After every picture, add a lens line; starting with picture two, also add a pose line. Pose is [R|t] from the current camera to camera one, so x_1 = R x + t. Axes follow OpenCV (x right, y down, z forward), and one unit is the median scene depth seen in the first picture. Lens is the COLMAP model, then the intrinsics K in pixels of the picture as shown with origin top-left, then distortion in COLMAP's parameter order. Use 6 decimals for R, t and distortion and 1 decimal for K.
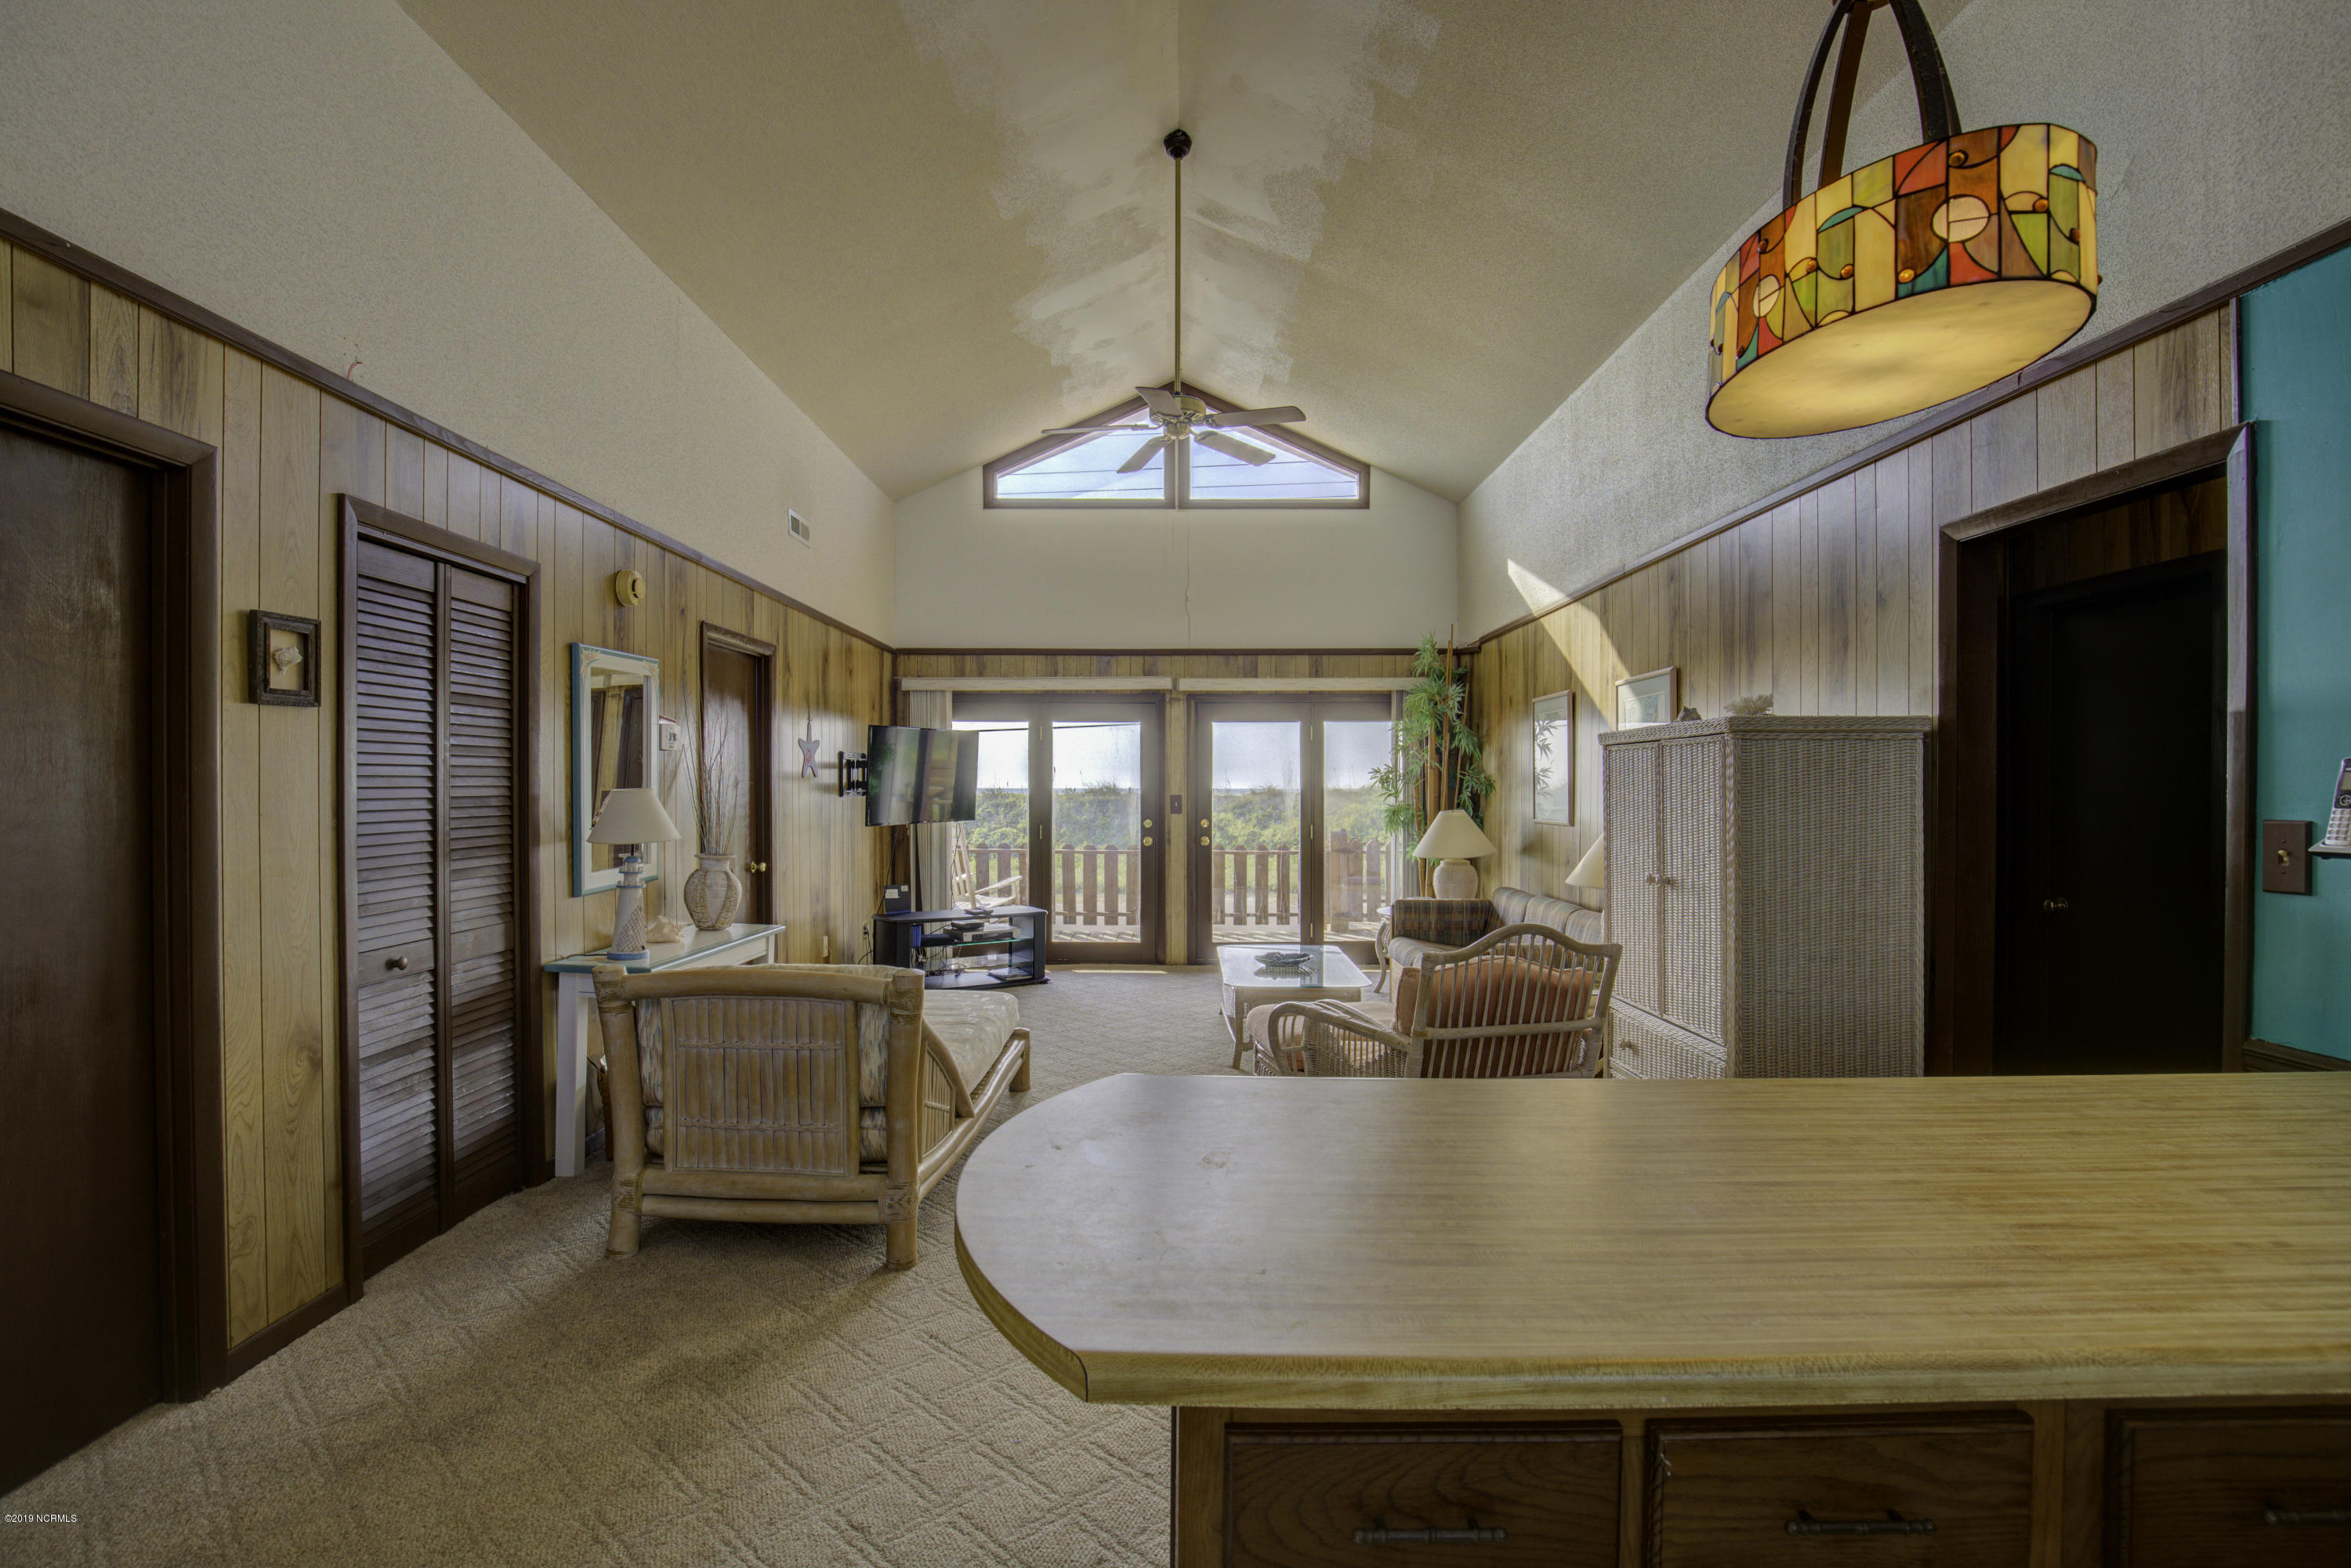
lens RADIAL K [[1071.4, 0, 1172.9], [0, 1071.4, 783.4], [0, 0, 1]] dist [0.002281, -0.000025]
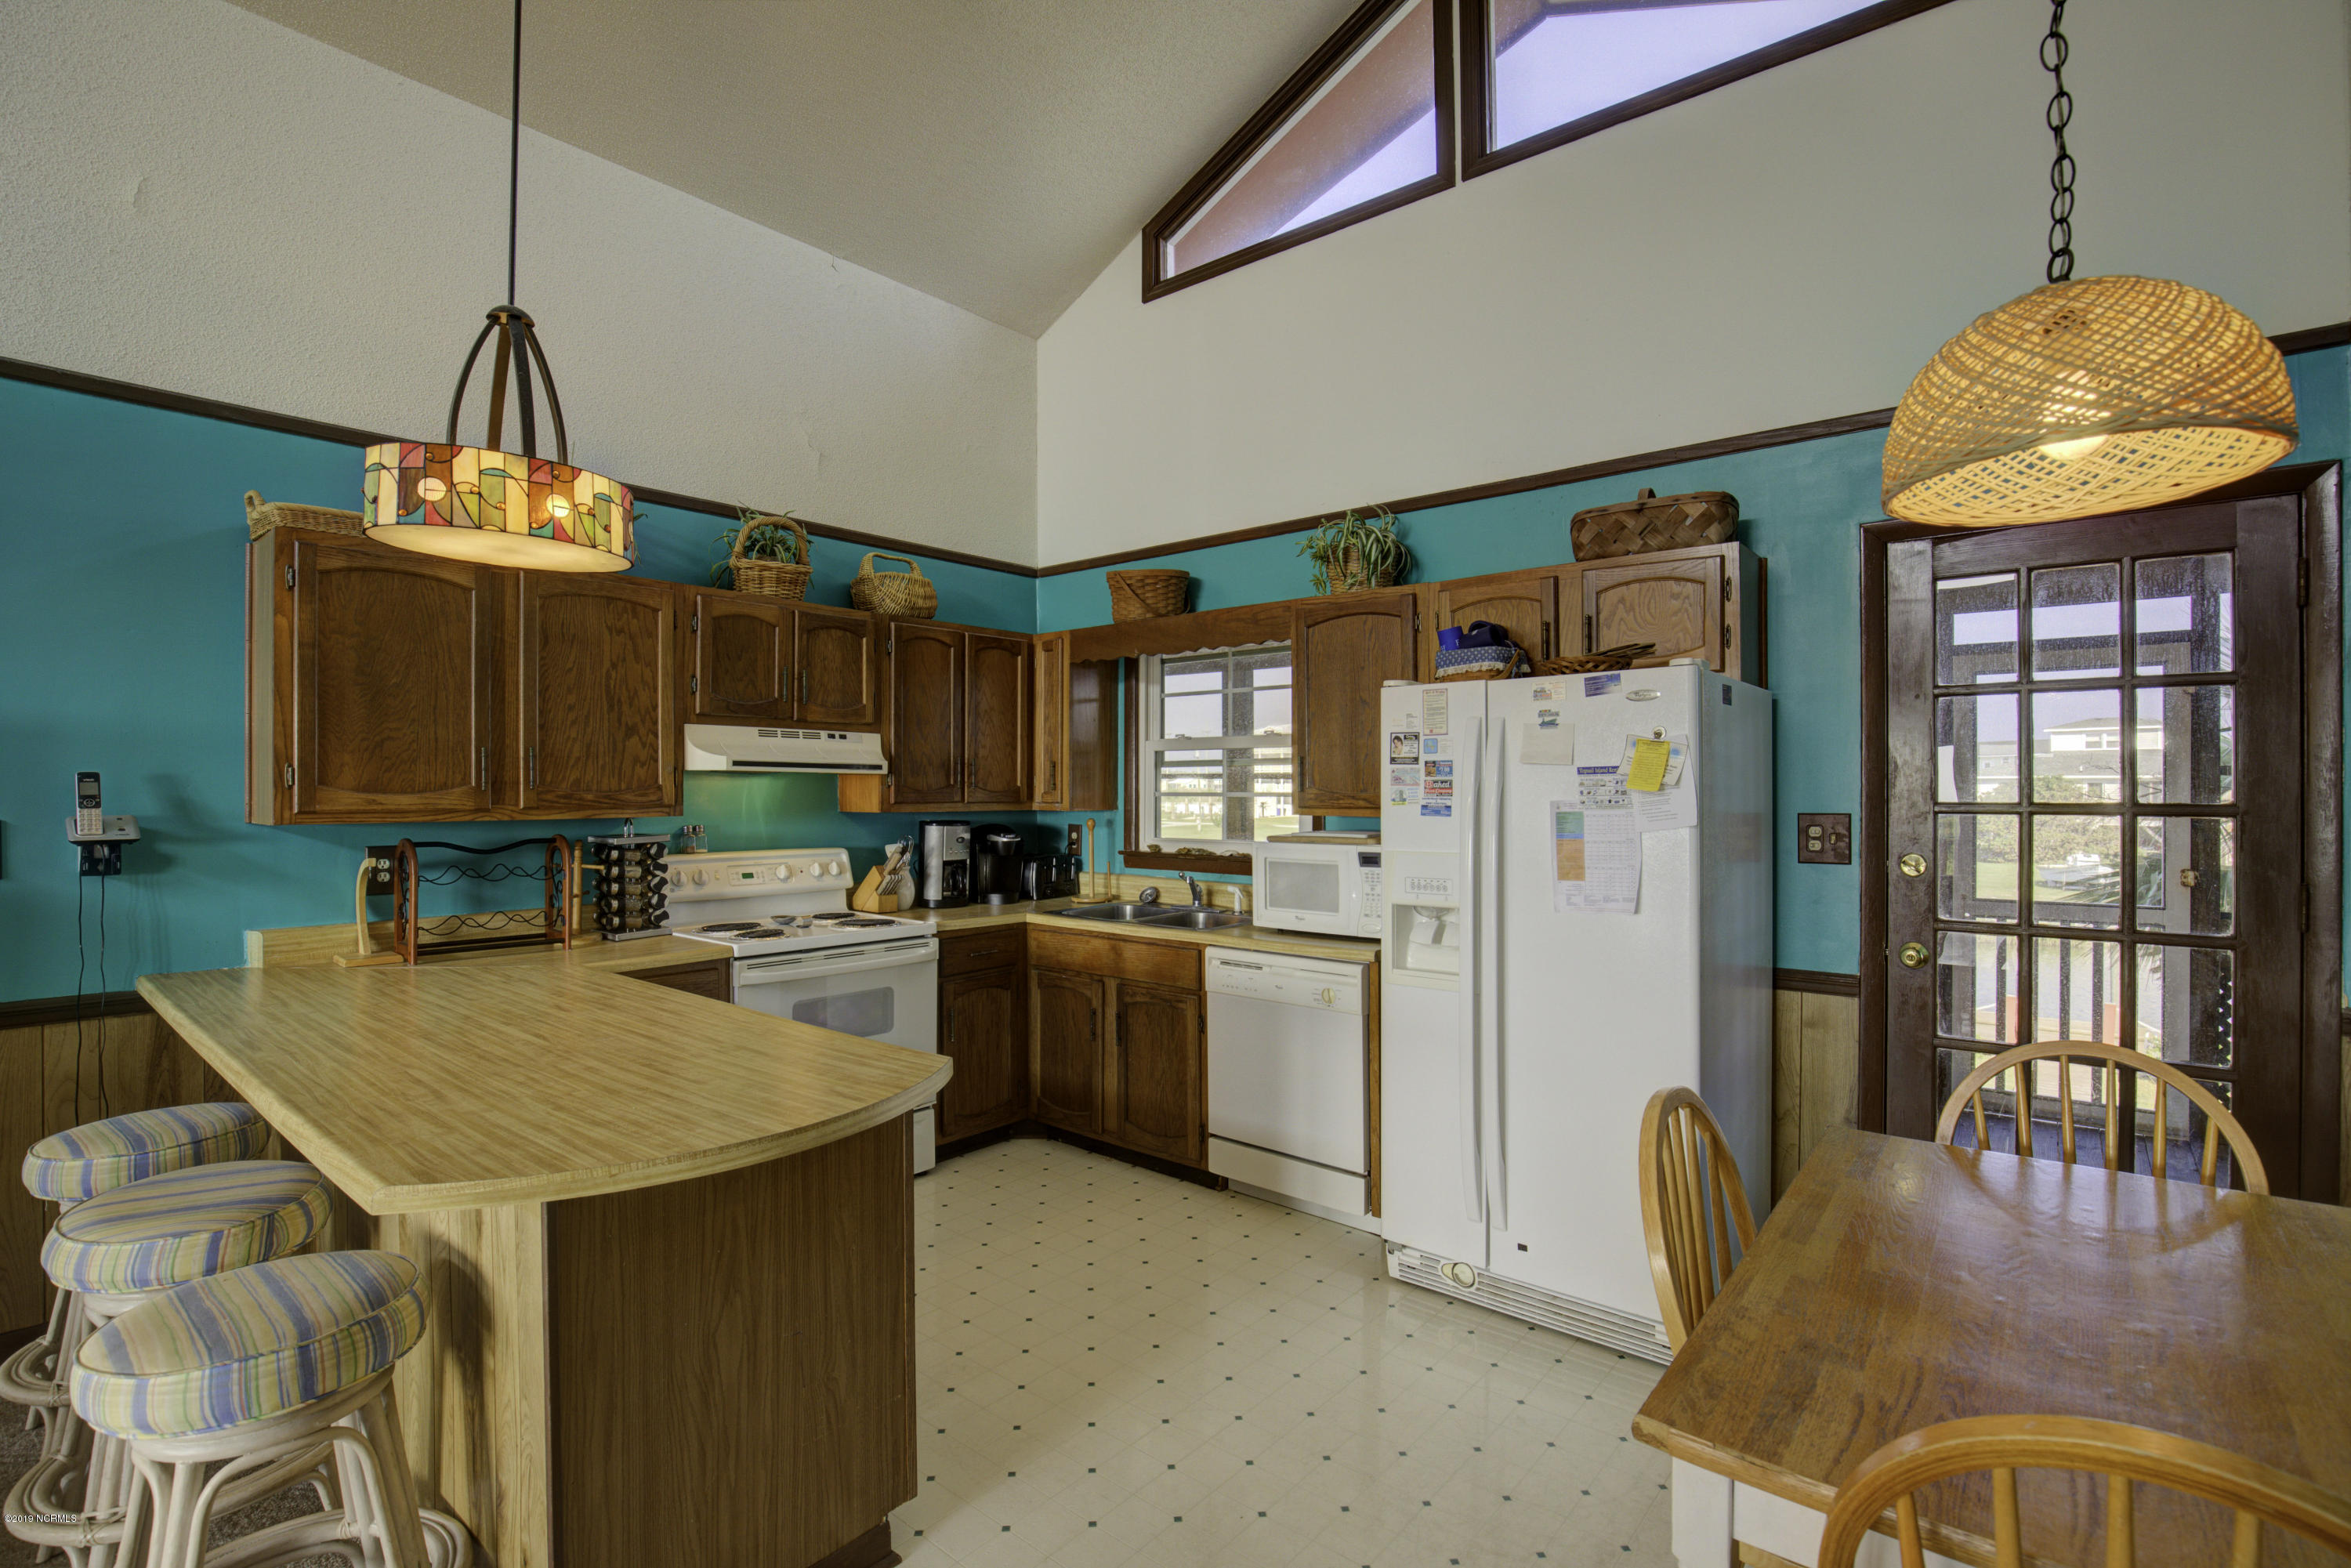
lens RADIAL K [[1071.4, 0, 1175.9], [0, 1071.4, 791.0], [0, 0, 1]] dist [0.002281, -0.000025]
pose [[-0.764784, 0.002978, 0.644279, -0.142318], [-0.001358, 0.999980, -0.006234, 0.000777], [-0.644285, -0.005643, -0.764765, 0.559564]]
